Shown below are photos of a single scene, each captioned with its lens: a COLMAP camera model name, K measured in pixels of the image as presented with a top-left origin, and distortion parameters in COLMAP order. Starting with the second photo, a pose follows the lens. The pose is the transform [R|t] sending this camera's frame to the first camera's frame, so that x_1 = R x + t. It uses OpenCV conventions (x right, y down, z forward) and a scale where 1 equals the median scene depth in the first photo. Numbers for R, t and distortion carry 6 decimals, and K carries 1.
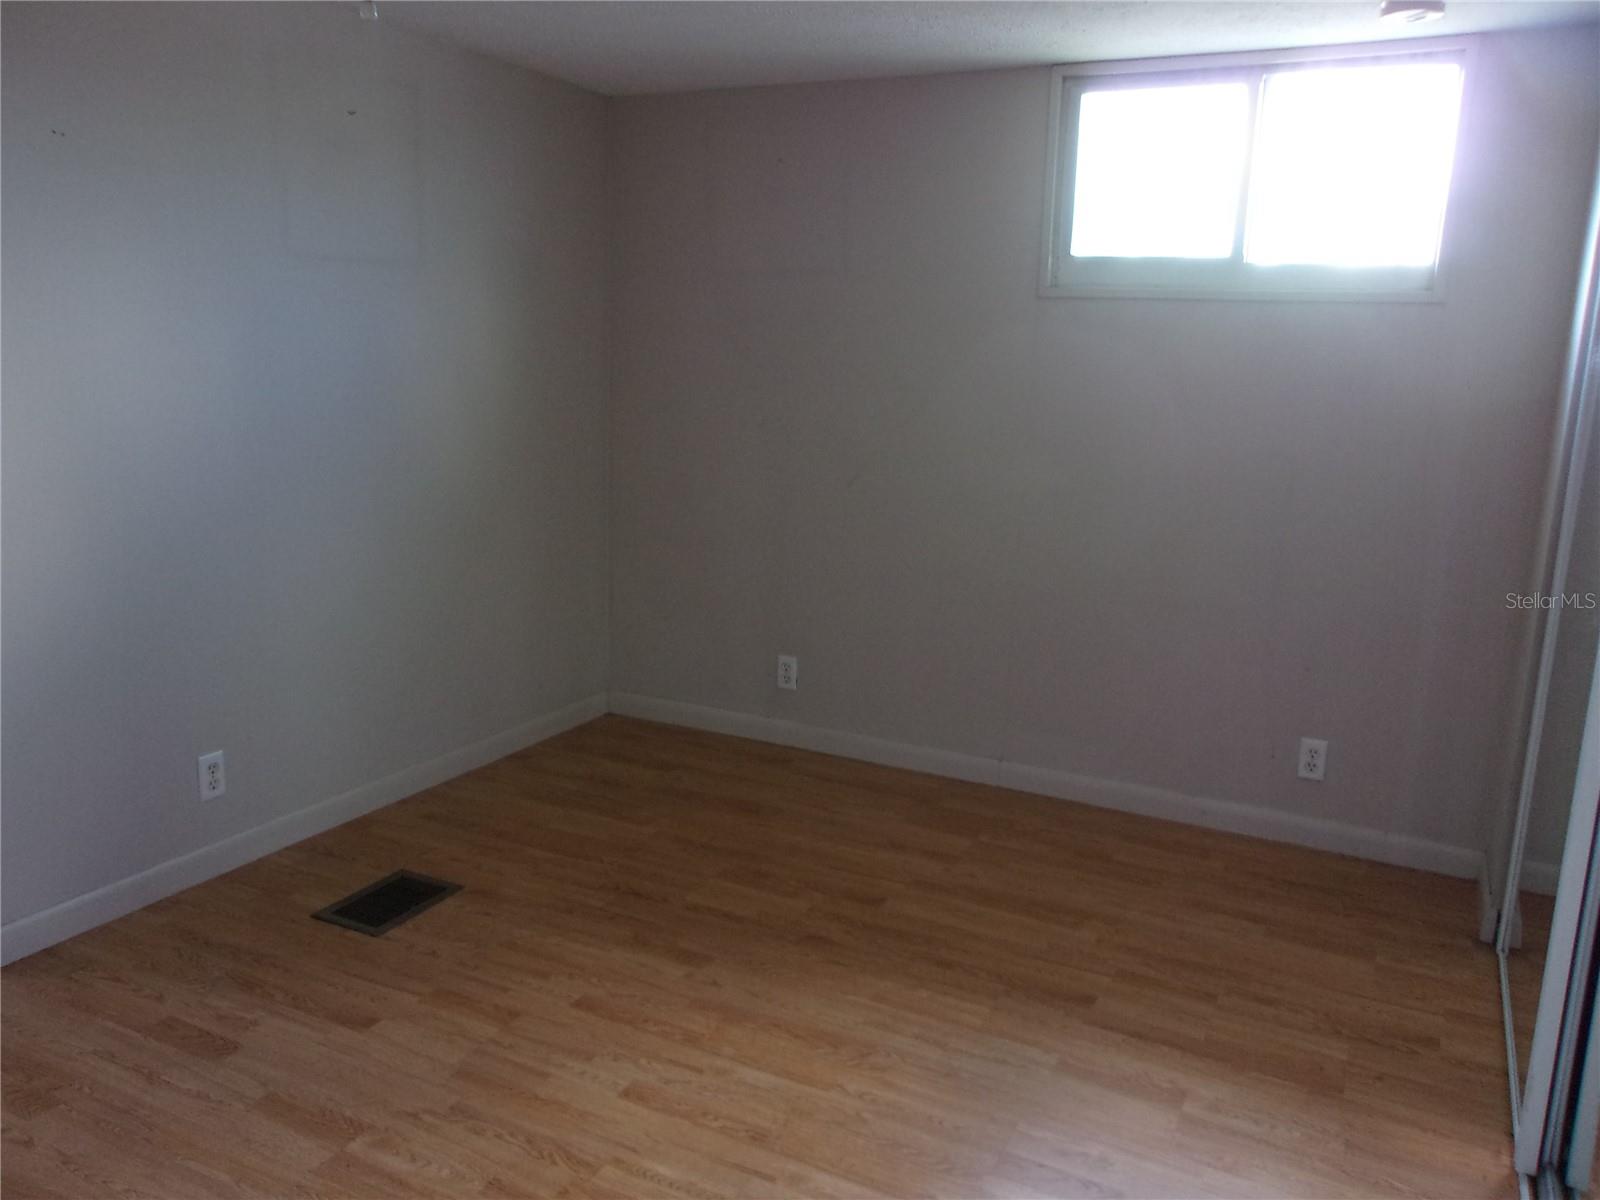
lens RADIAL K [[1268.6, 0, 792.1], [0, 1268.6, 611.3], [0, 0, 1]] dist [-0.016987, 0.060558]
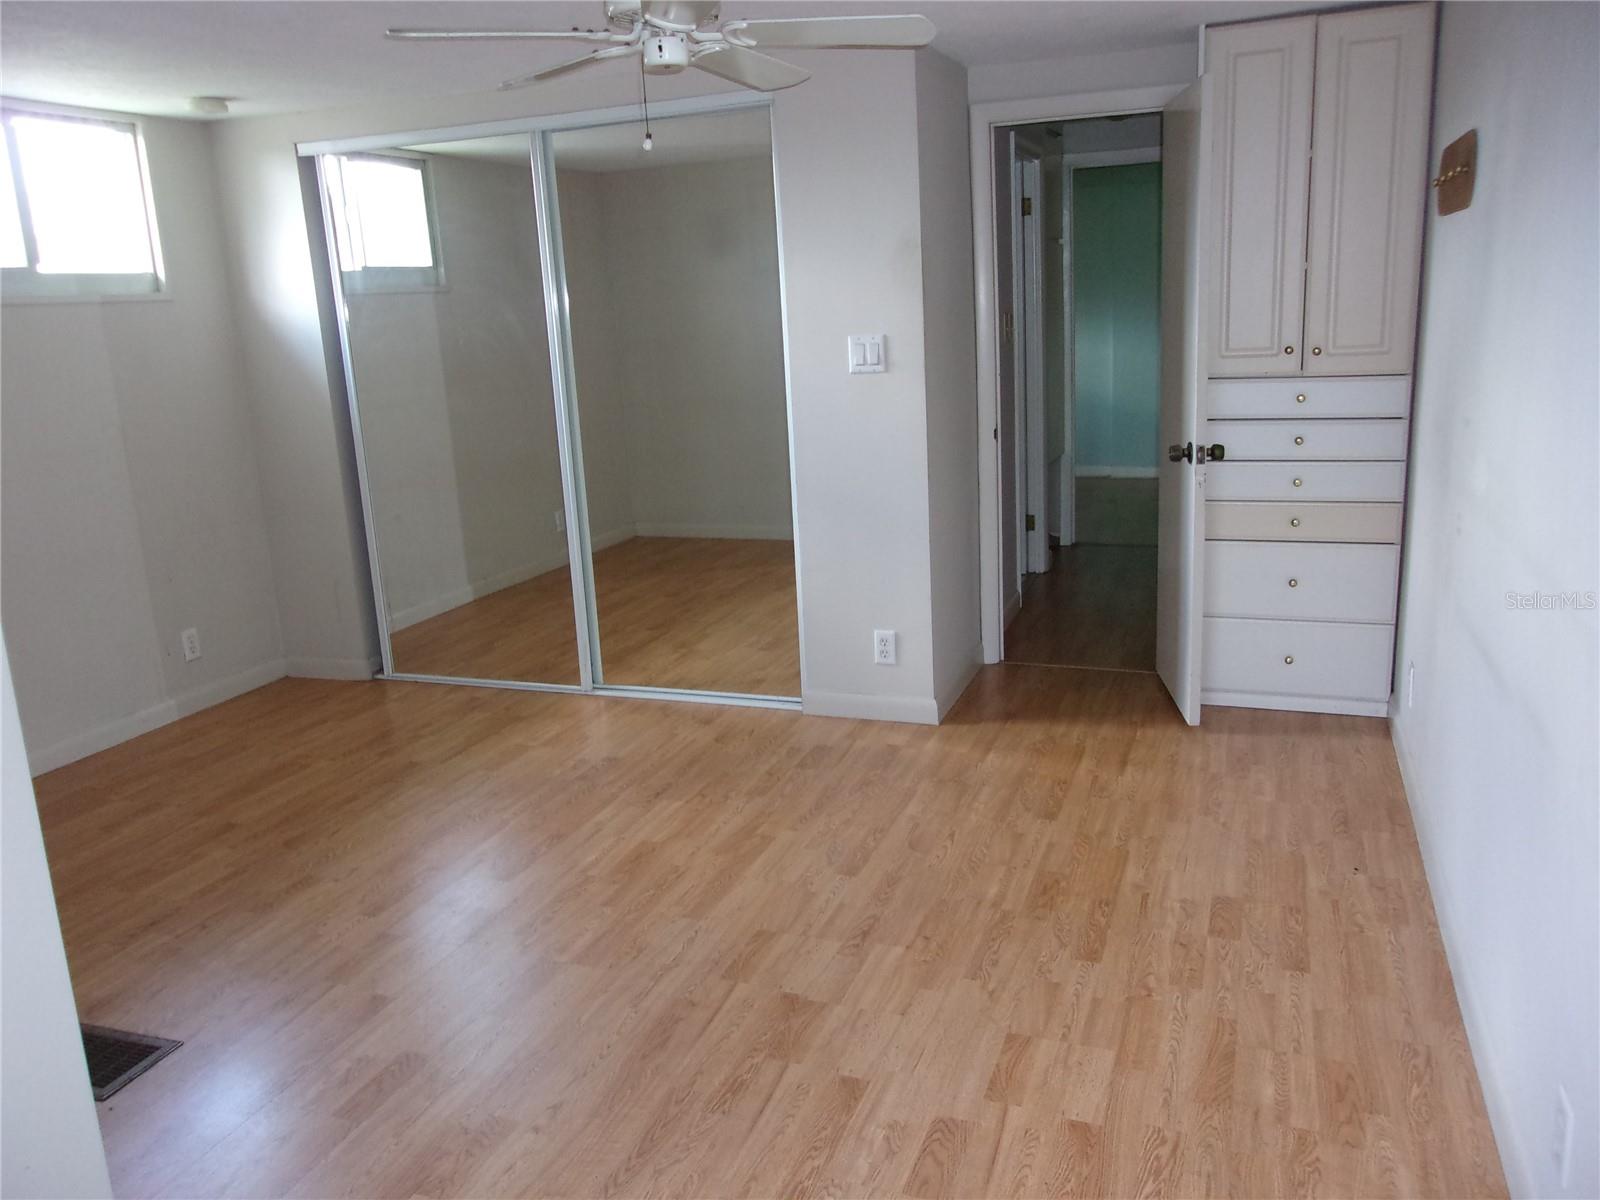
lens RADIAL K [[1268.6, 0, 796.2], [0, 1268.6, 591.5], [0, 0, 1]] dist [-0.016987, 0.060558]
pose [[-0.121275, -0.250455, 0.960502, -1.075598], [0.252692, 0.927975, 0.273879, -0.160070], [-0.959916, 0.275926, -0.049253, 0.508280]]
